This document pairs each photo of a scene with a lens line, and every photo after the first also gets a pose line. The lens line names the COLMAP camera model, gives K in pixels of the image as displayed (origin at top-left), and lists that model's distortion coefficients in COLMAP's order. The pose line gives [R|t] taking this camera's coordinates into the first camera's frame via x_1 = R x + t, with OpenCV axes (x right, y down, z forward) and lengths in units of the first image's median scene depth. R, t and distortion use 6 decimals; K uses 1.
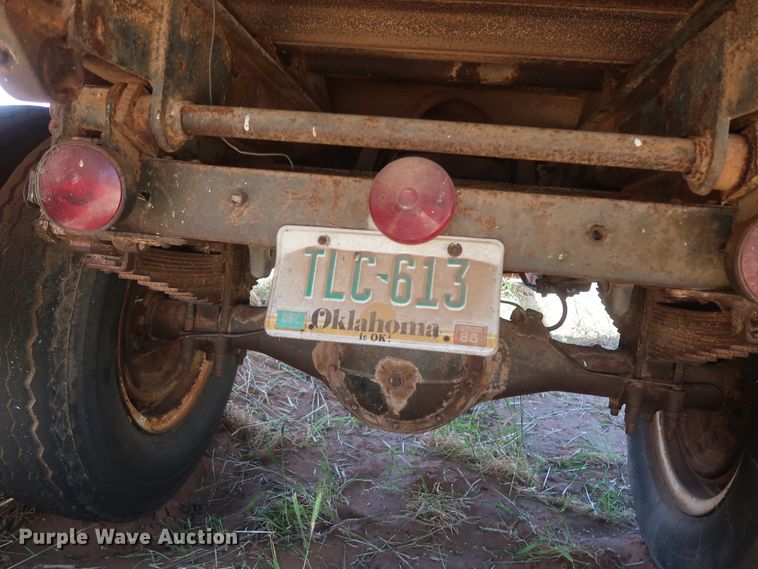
lens RADIAL K [[600.1, 0, 379.0], [0, 600.1, 284.5], [0, 0, 1]] dist [-0.036521, 0.008382]
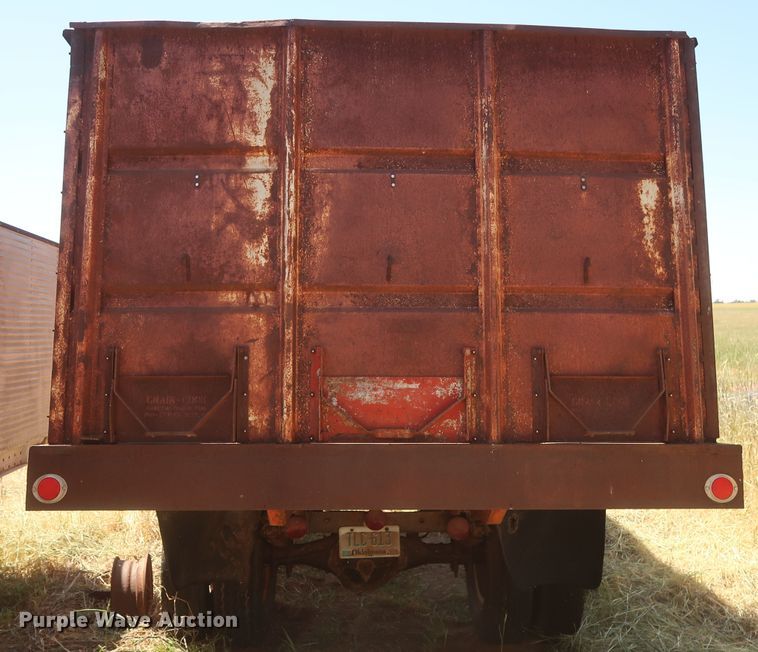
lens RADIAL K [[715.5, 0, 379.0], [0, 715.5, 326.0], [0, 0, 1]] dist [-0.011420, 0.004062]
pose [[0.980989, -0.079531, 0.177017, -0.562968], [0.109717, 0.979684, -0.167871, -0.507634], [-0.160070, 0.184101, 0.969786, -3.281559]]
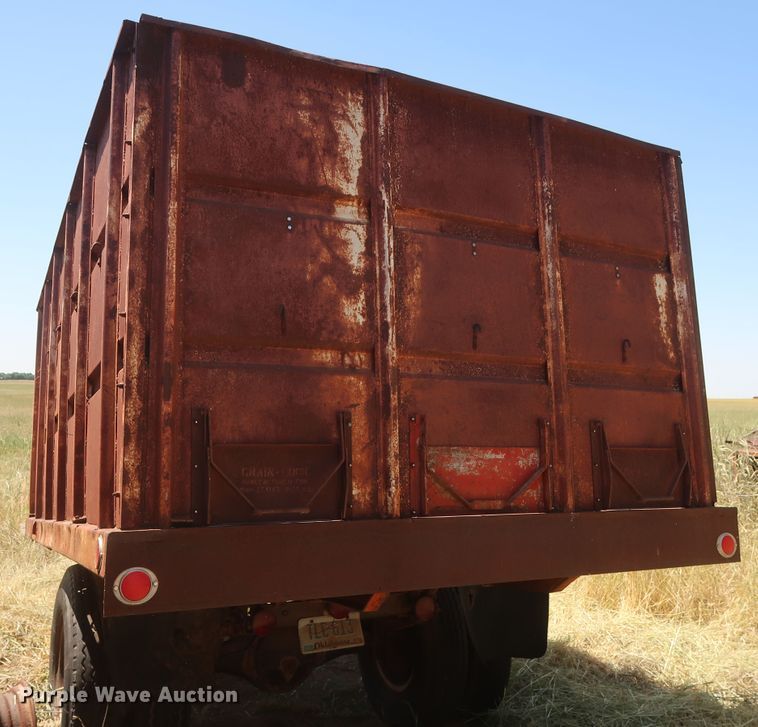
lens RADIAL K [[770.3, 0, 379.0], [0, 770.3, 363.5], [0, 0, 1]] dist [-0.009699, -0.009162]
pose [[0.811372, -0.019061, 0.584219, -2.098677], [0.142701, 0.975686, -0.166353, -0.656545], [-0.566843, 0.218343, 0.794365, -2.726074]]
